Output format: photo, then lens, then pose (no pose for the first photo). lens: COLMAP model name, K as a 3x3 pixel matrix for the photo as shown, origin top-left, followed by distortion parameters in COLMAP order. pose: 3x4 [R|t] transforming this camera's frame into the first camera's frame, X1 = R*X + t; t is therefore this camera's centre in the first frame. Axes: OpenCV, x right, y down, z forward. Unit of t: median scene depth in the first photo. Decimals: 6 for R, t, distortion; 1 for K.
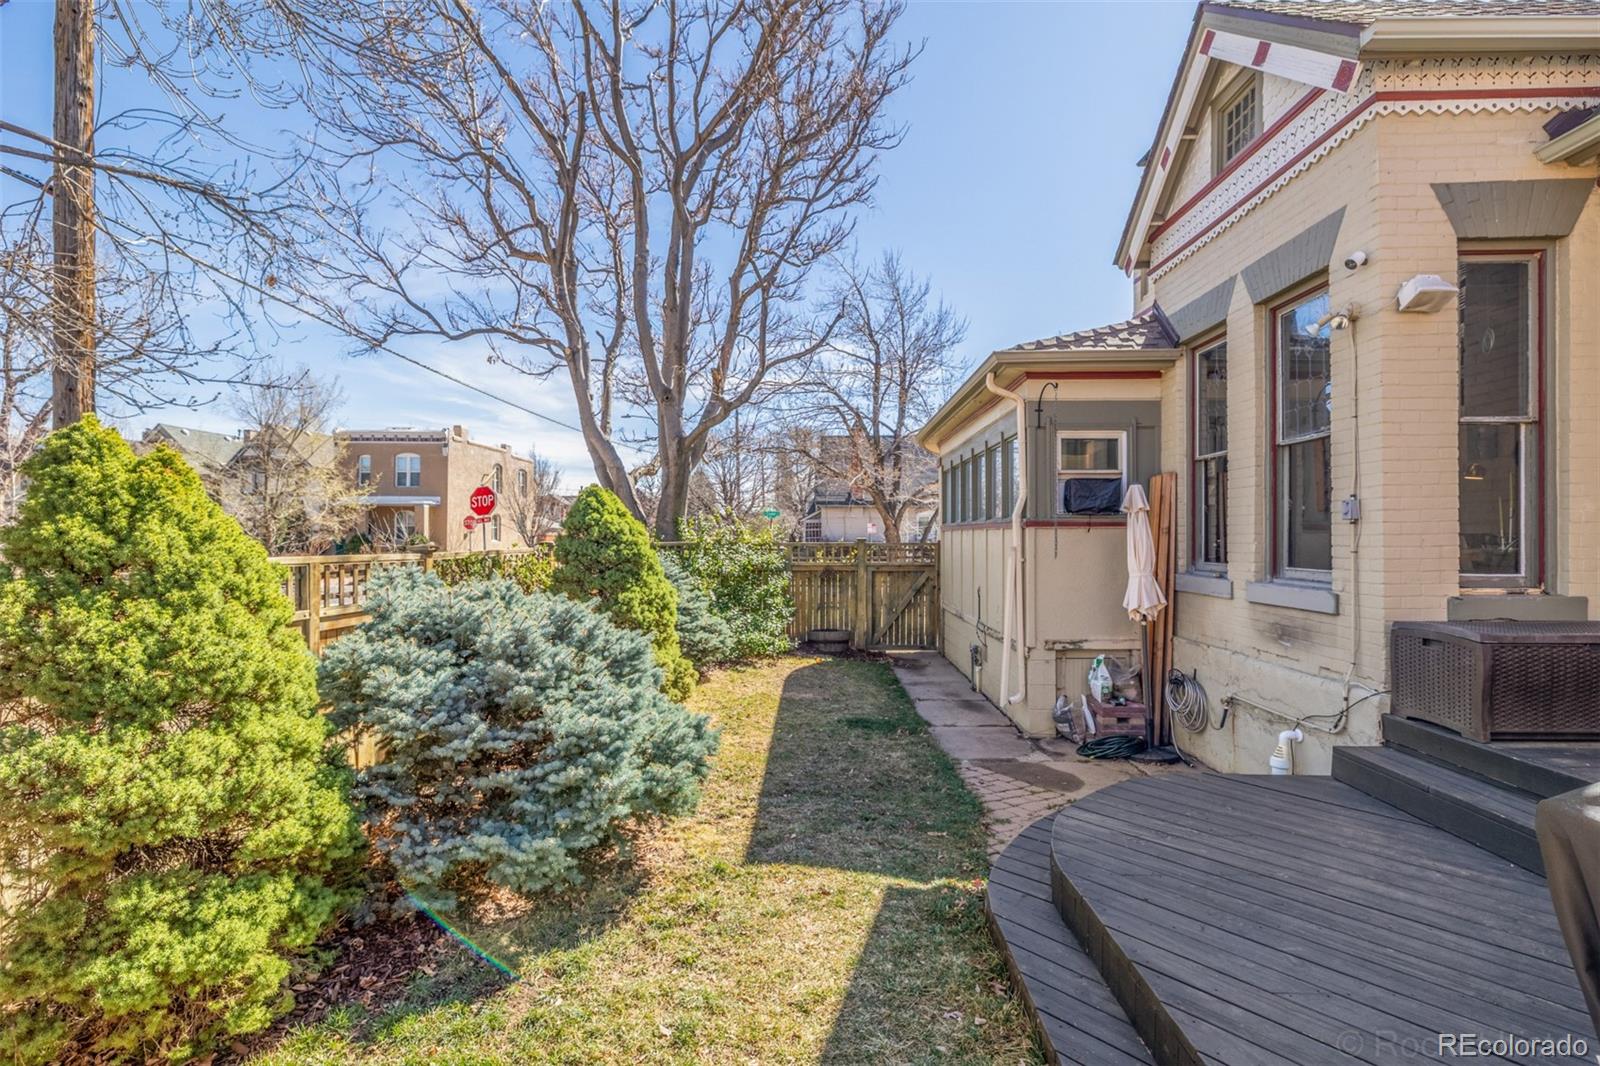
lens RADIAL K [[760.7, 0, 799.4], [0, 760.7, 528.3], [0, 0, 1]] dist [-0.004210, 0.000320]
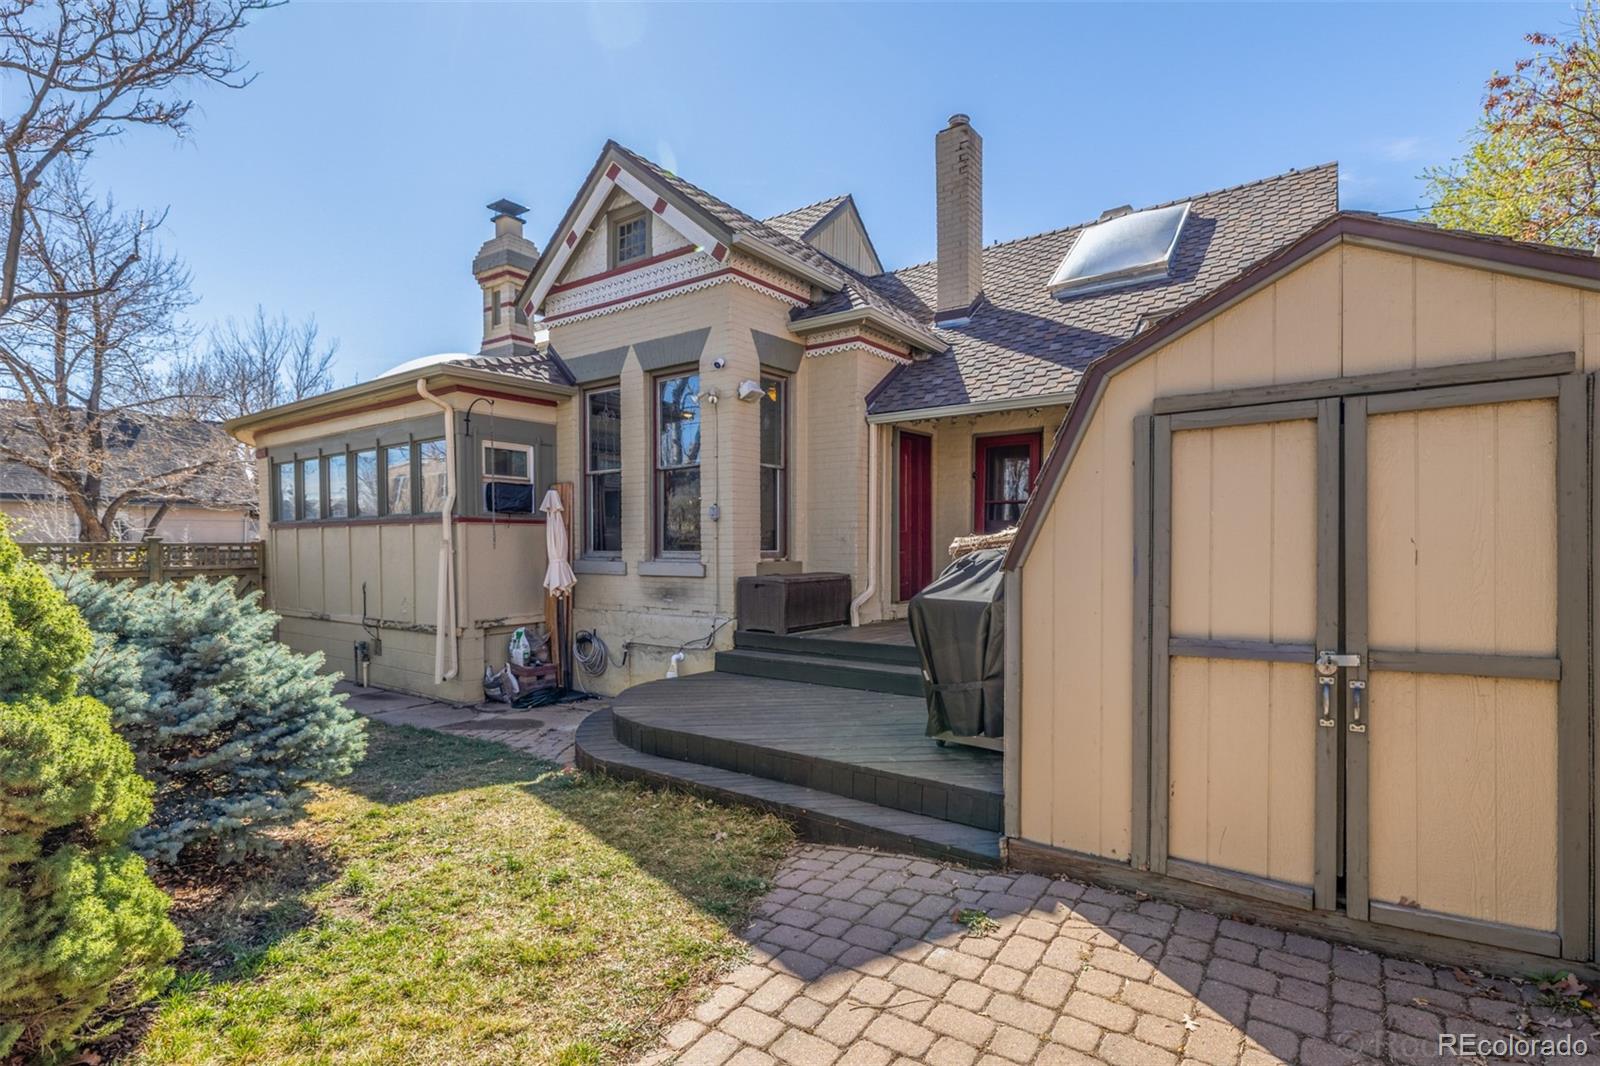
lens RADIAL K [[760.7, 0, 824.8], [0, 760.7, 563.4], [0, 0, 1]] dist [-0.004210, 0.000320]
pose [[0.553262, -0.020557, 0.832753, -0.437588], [-0.005707, 0.999578, 0.028466, 0.030700], [-0.832988, -0.020502, 0.552912, -0.103536]]
